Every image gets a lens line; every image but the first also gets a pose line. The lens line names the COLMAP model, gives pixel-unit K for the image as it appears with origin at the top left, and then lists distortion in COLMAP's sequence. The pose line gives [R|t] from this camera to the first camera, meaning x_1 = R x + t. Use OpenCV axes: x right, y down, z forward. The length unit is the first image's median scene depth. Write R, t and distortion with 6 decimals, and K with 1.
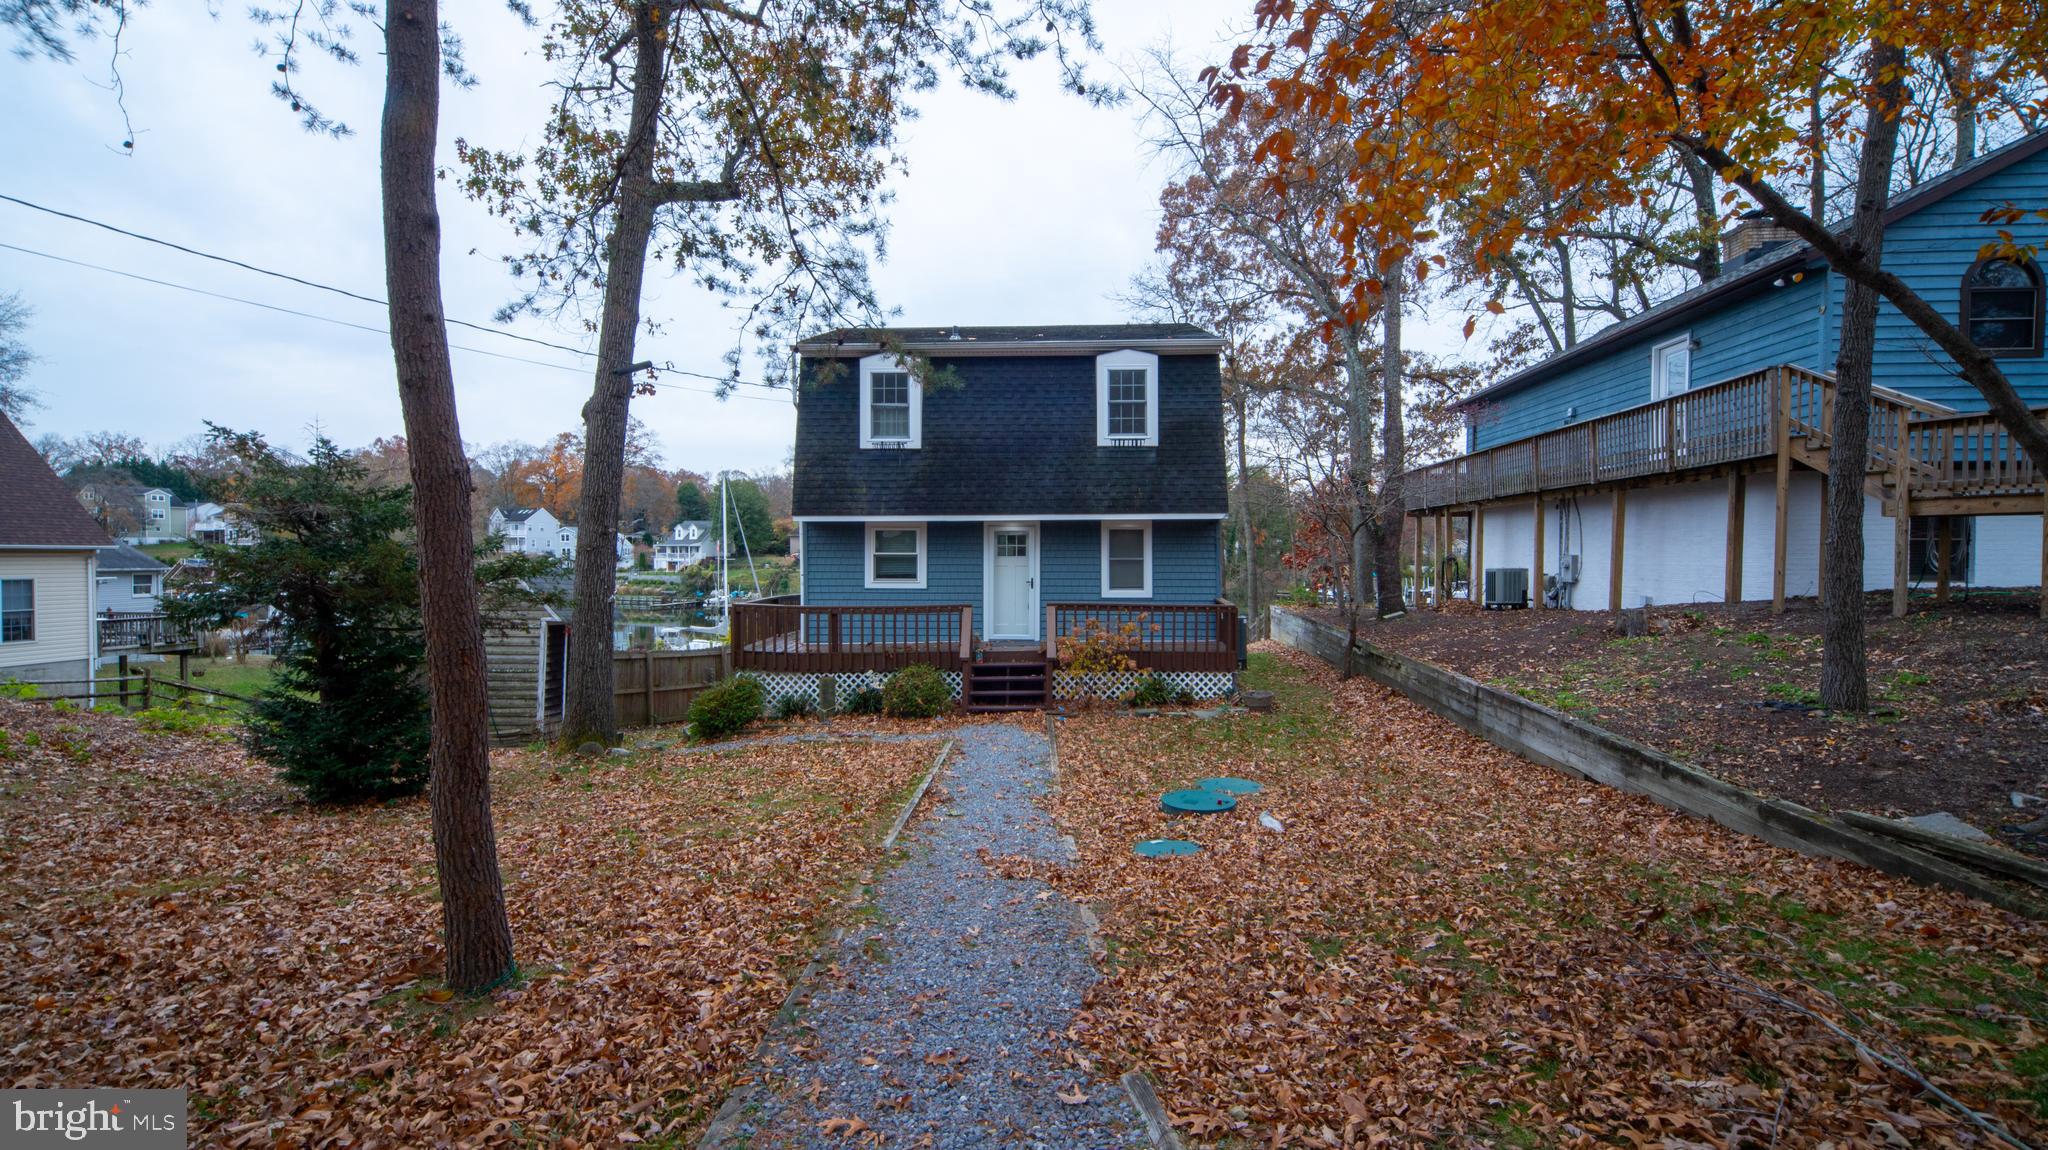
lens RADIAL K [[921.1, 0, 1024.0], [0, 921.1, 575.0], [0, 0, 1]] dist [-0.004253, 0.000080]
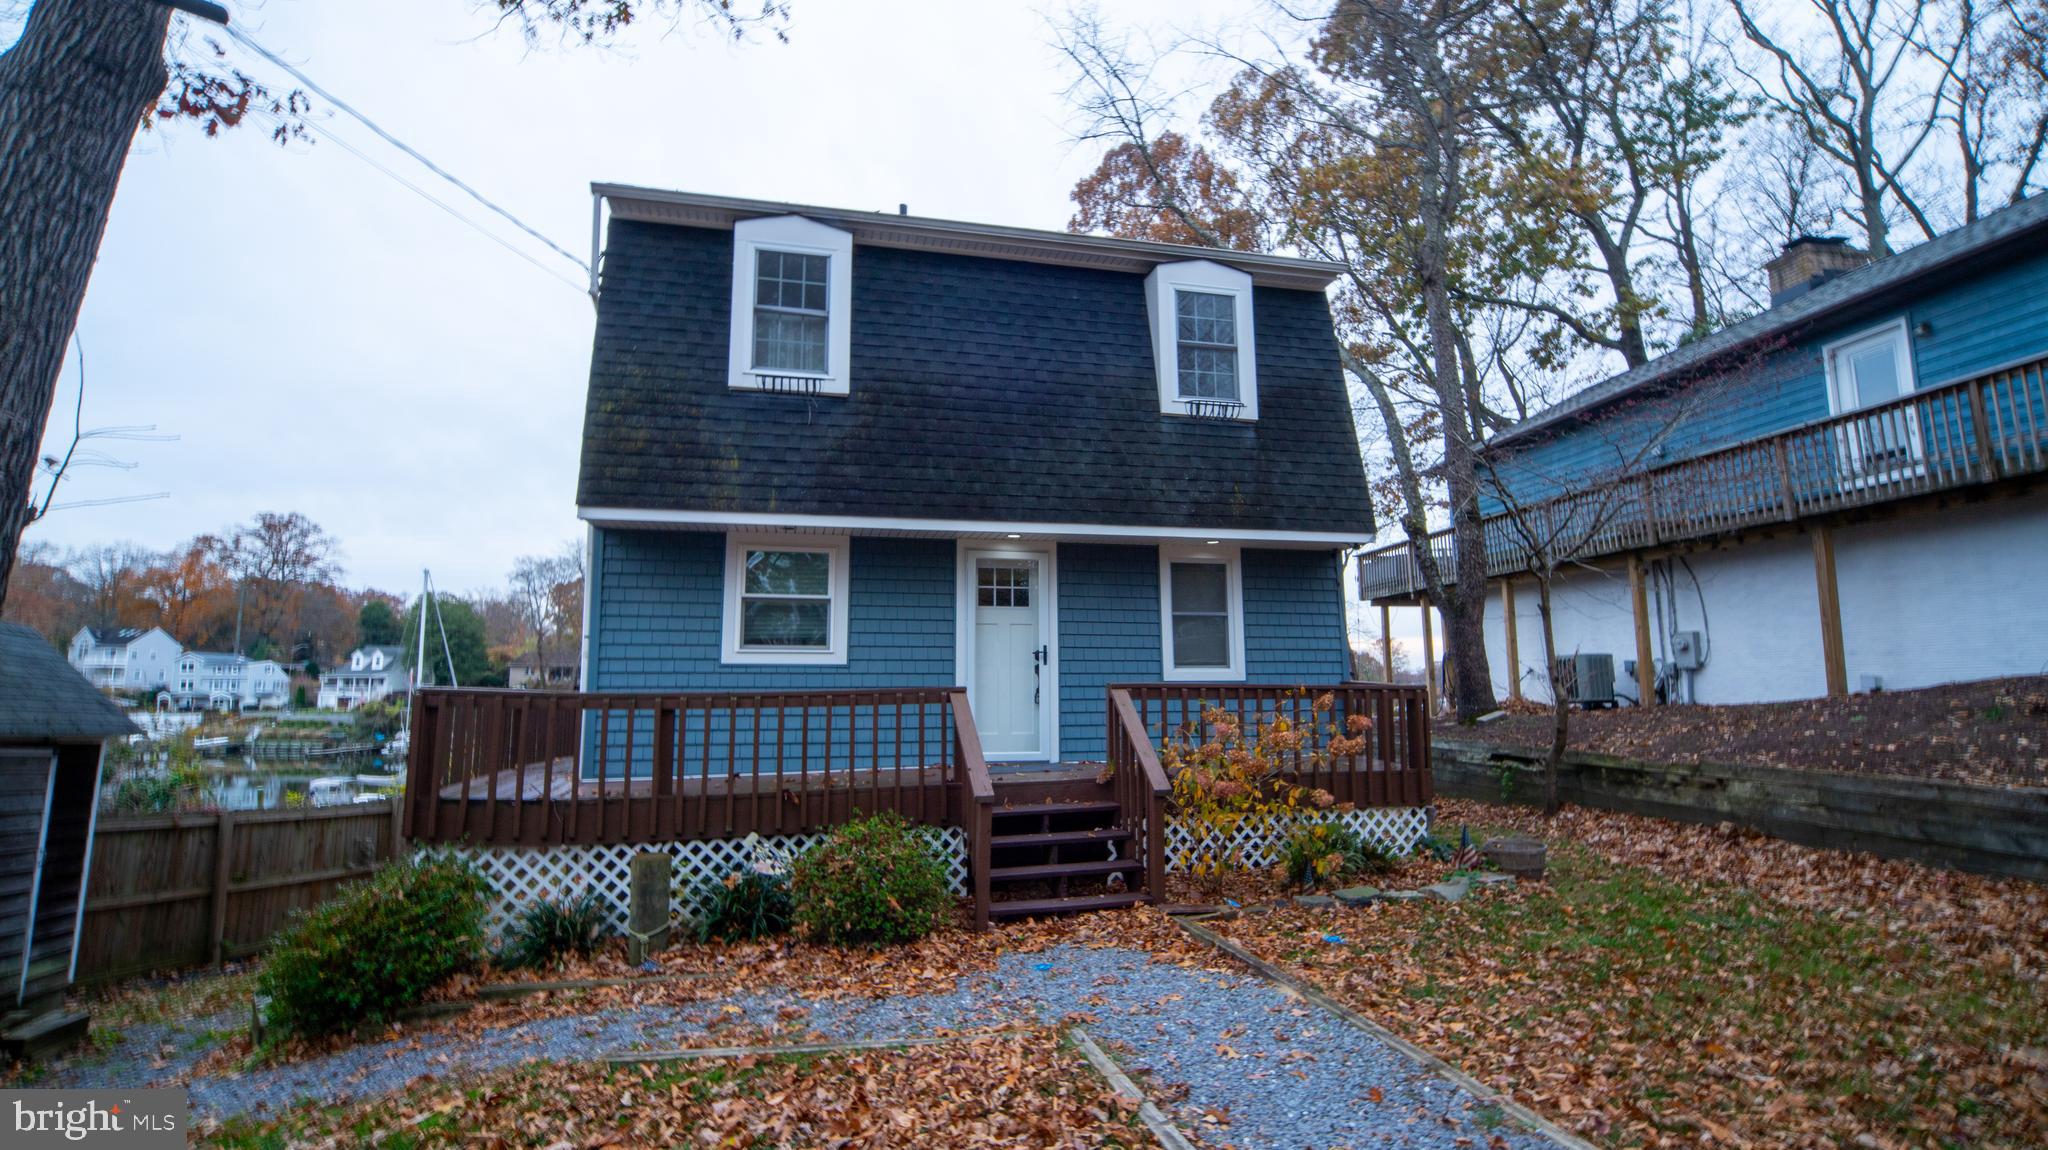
lens RADIAL K [[921.1, 0, 1024.0], [0, 921.1, 575.0], [0, 0, 1]] dist [-0.004253, 0.000080]
pose [[0.965684, 0.027025, 0.258311, -0.144784], [0.012208, 0.988749, -0.149083, 0.043294], [-0.259434, 0.147120, 0.954489, 0.472973]]
